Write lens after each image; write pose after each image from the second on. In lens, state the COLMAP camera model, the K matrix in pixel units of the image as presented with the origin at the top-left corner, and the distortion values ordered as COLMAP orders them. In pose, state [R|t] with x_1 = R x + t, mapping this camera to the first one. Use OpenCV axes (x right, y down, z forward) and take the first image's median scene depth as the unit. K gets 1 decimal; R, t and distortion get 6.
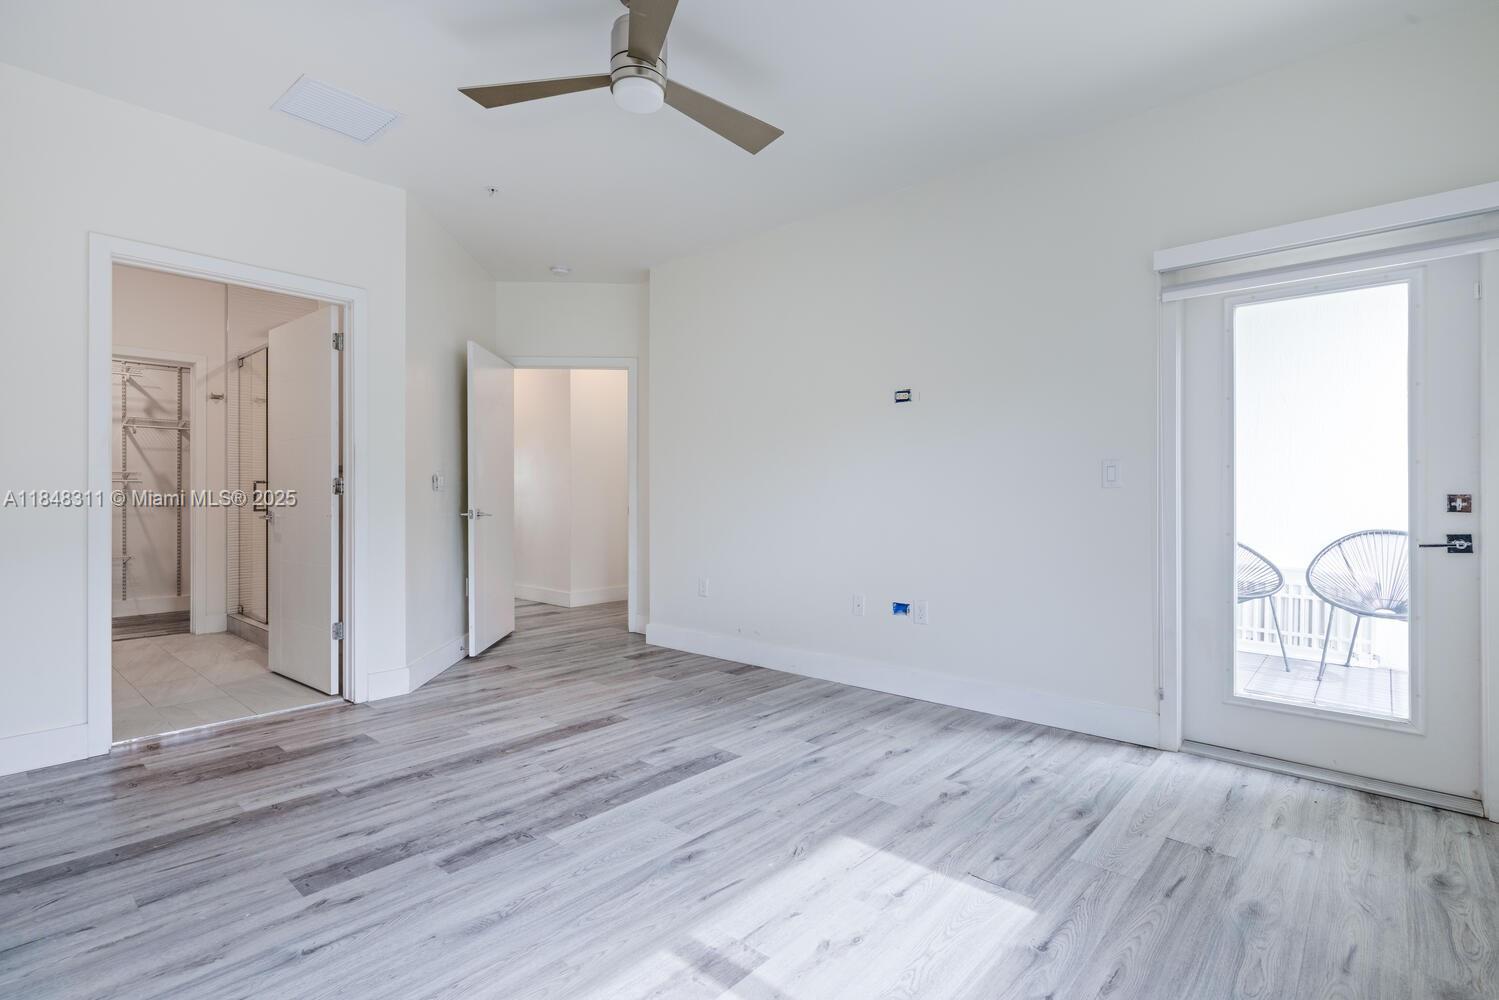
lens RADIAL K [[708.8, 0, 754.4], [0, 708.8, 496.9], [0, 0, 1]] dist [-0.002434, -0.000417]
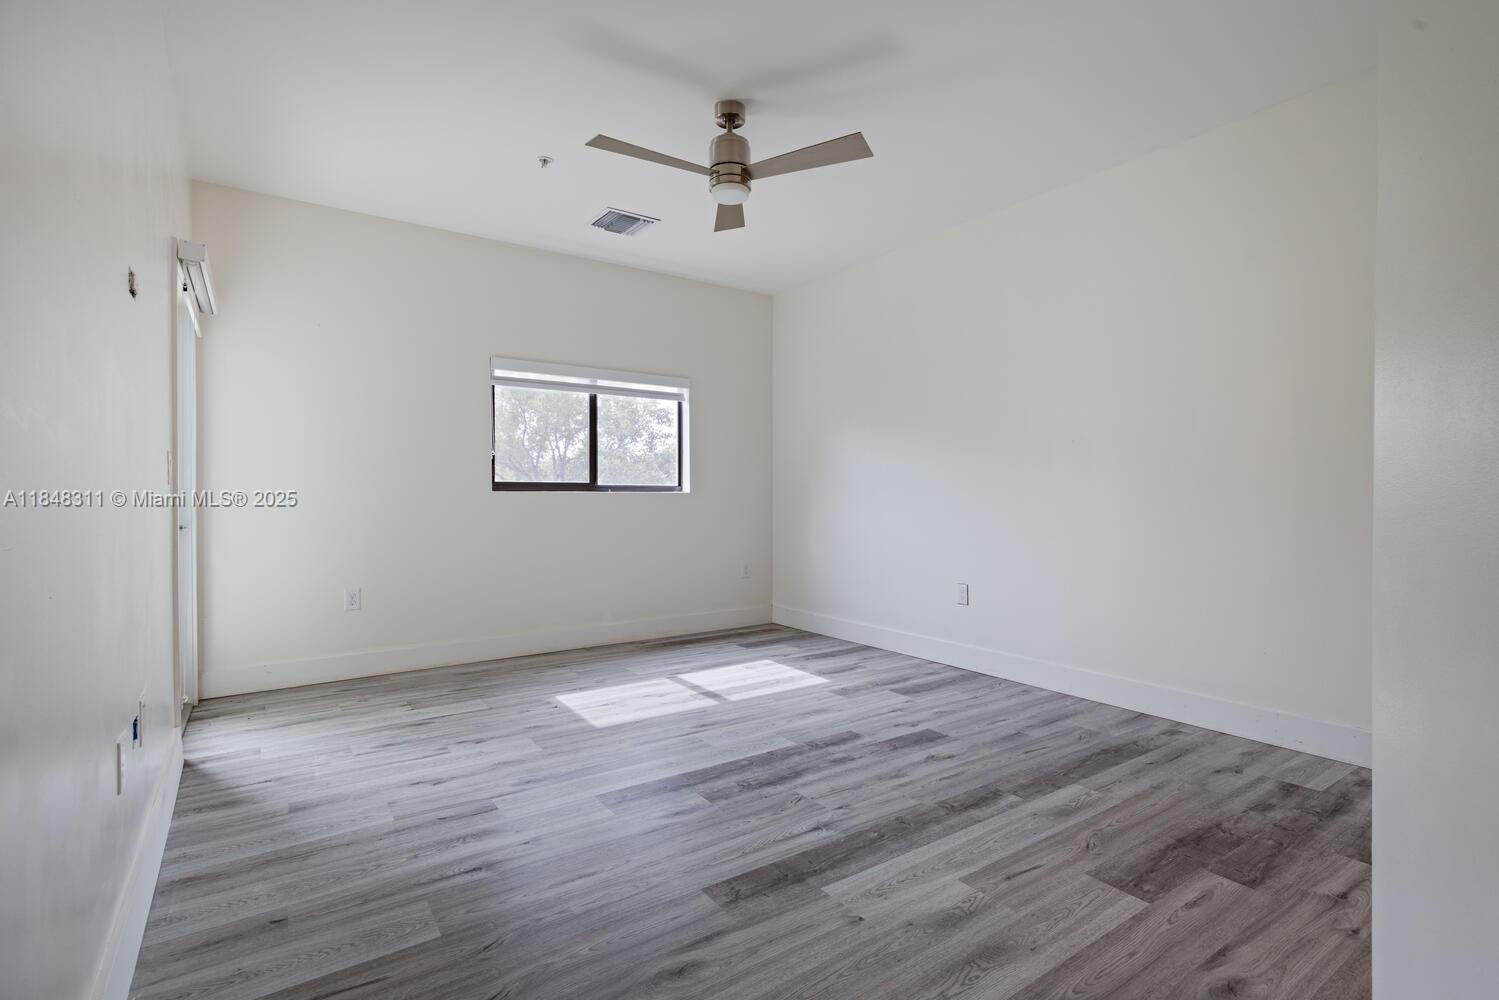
lens RADIAL K [[708.8, 0, 754.4], [0, 708.8, 496.9], [0, 0, 1]] dist [-0.002434, -0.000417]
pose [[-0.973020, 0.001478, 0.230718, -0.436774], [0.001968, 0.999996, 0.001894, 0.000511], [-0.230714, 0.002297, -0.973019, 1.930225]]
